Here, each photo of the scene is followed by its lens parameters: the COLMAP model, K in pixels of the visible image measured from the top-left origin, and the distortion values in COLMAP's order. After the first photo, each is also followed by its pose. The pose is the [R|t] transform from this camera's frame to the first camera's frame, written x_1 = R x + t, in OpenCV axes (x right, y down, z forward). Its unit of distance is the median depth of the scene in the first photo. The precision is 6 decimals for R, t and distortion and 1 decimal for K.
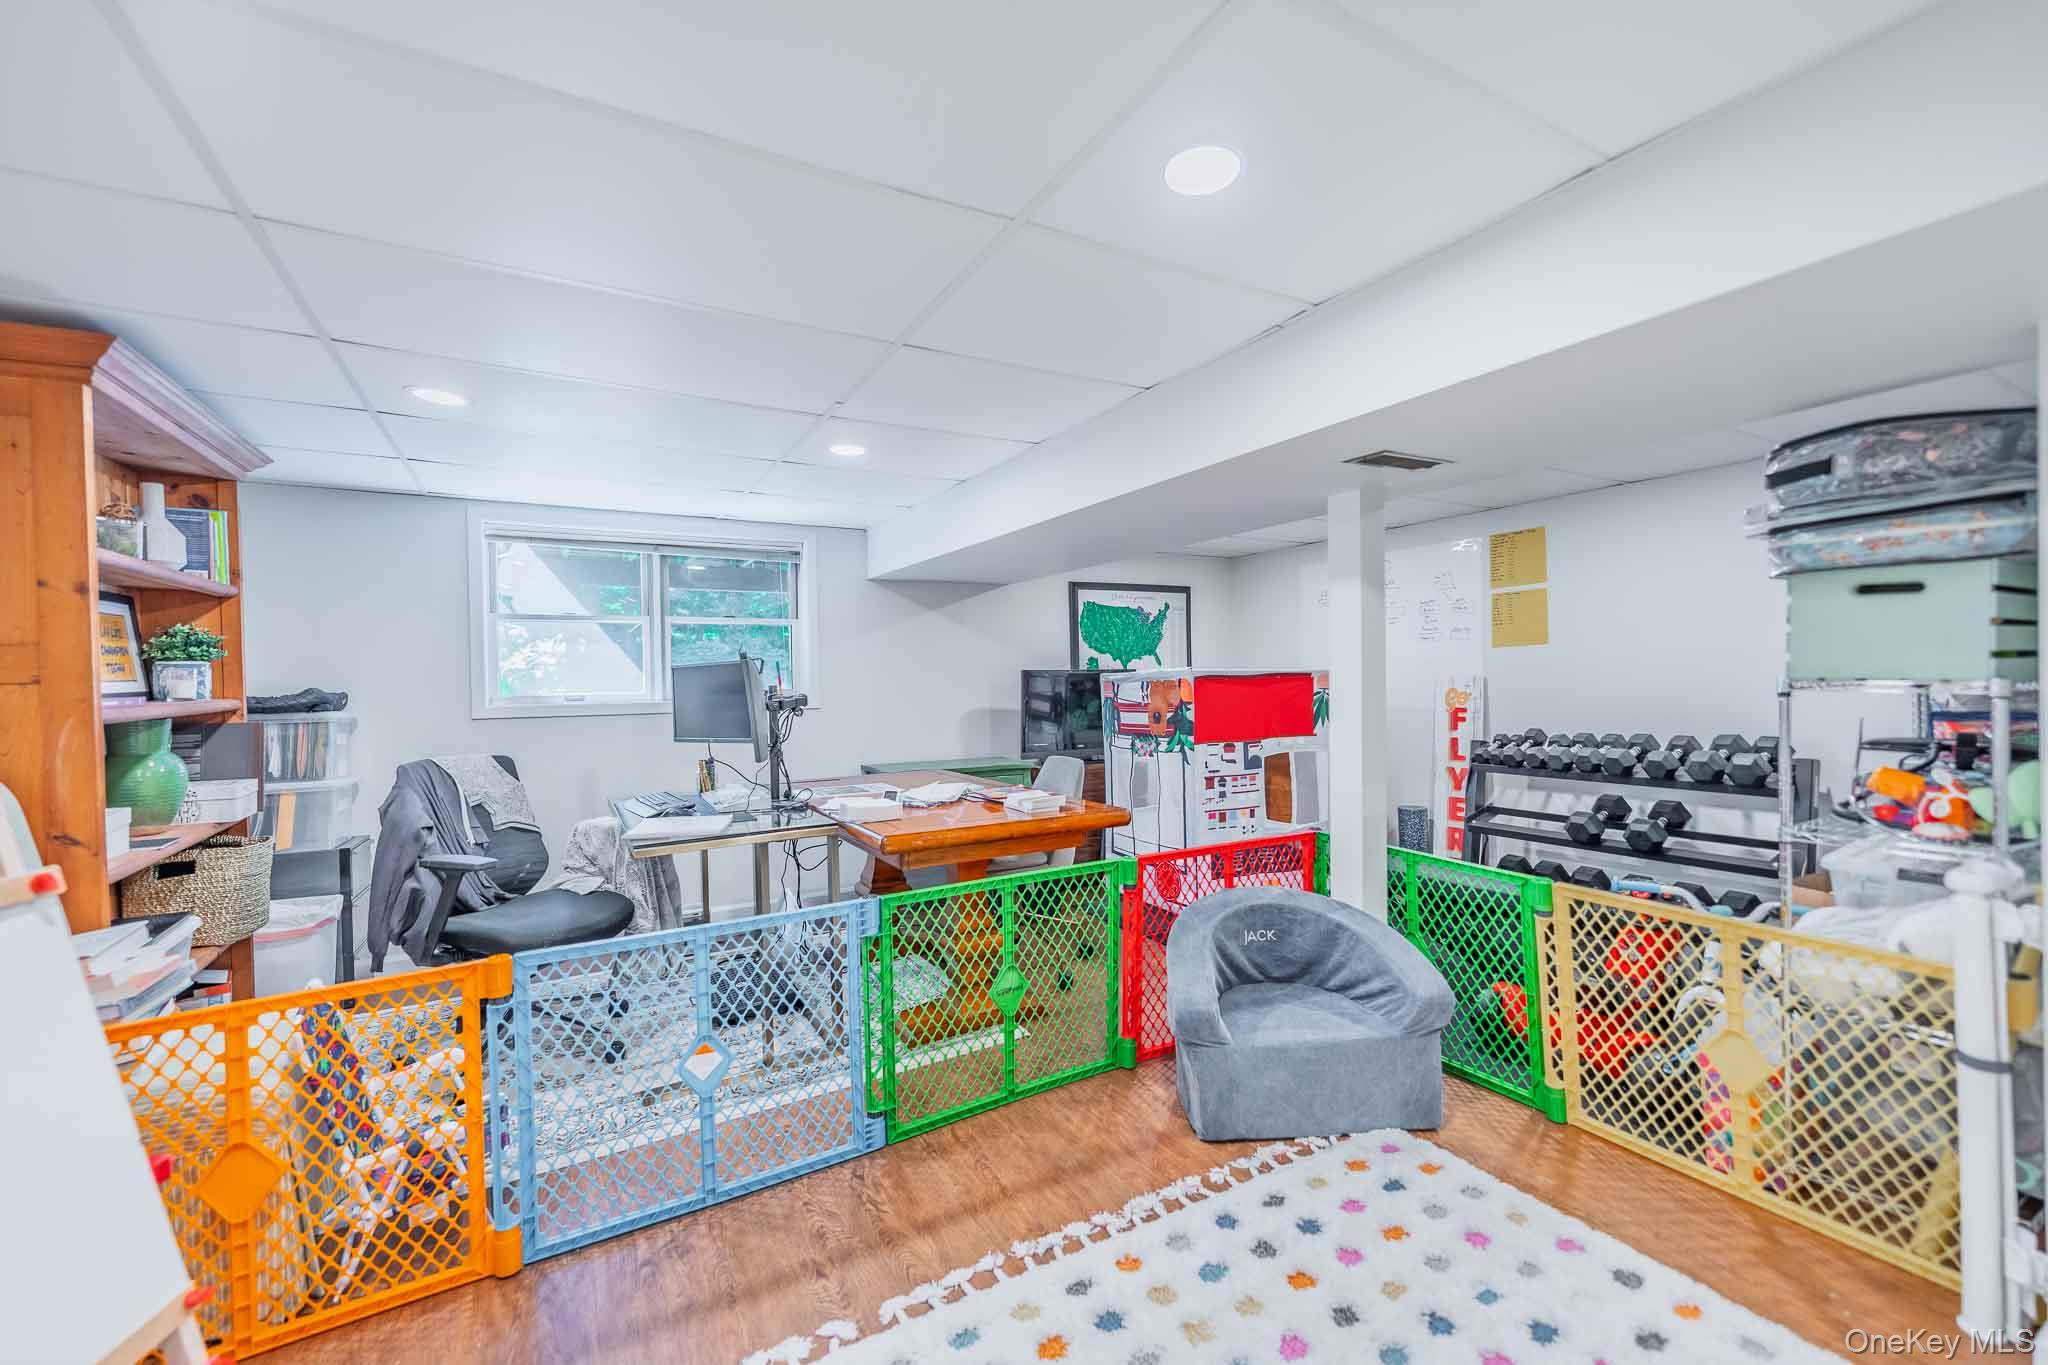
lens RADIAL K [[826.6, 0, 1022.3], [0, 826.6, 678.5], [0, 0, 1]] dist [0.000523, -0.000496]
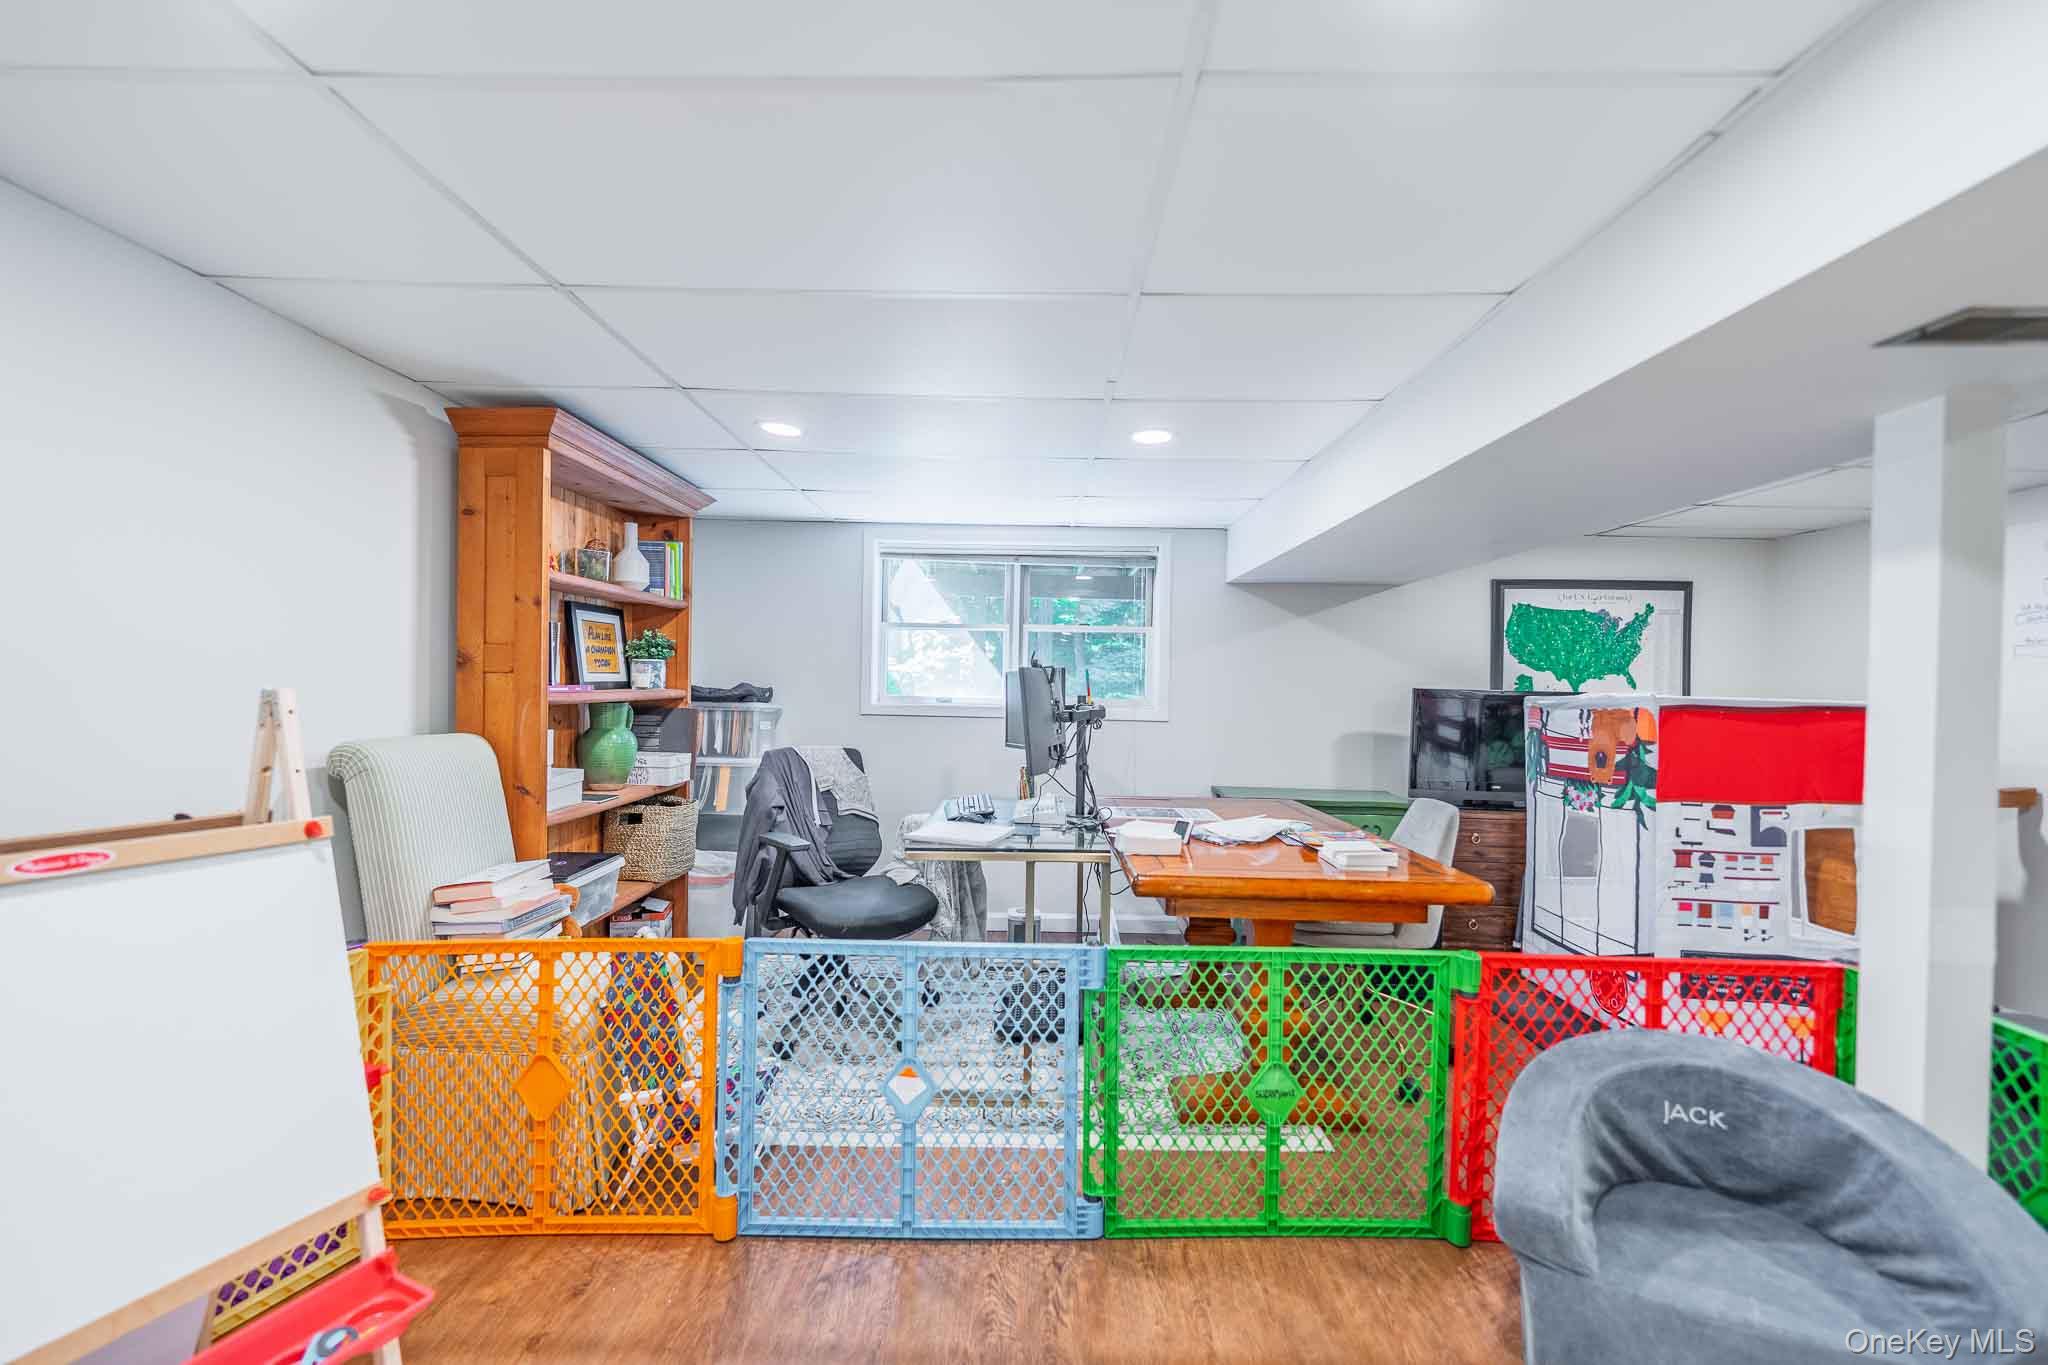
lens RADIAL K [[826.6, 0, 1026.3], [0, 826.6, 683.7], [0, 0, 1]] dist [0.000523, -0.000496]
pose [[0.862494, 0.032325, -0.505033, 0.145452], [-0.035615, 0.999361, 0.003142, -0.006553], [0.504812, 0.015277, 0.863094, 0.170611]]
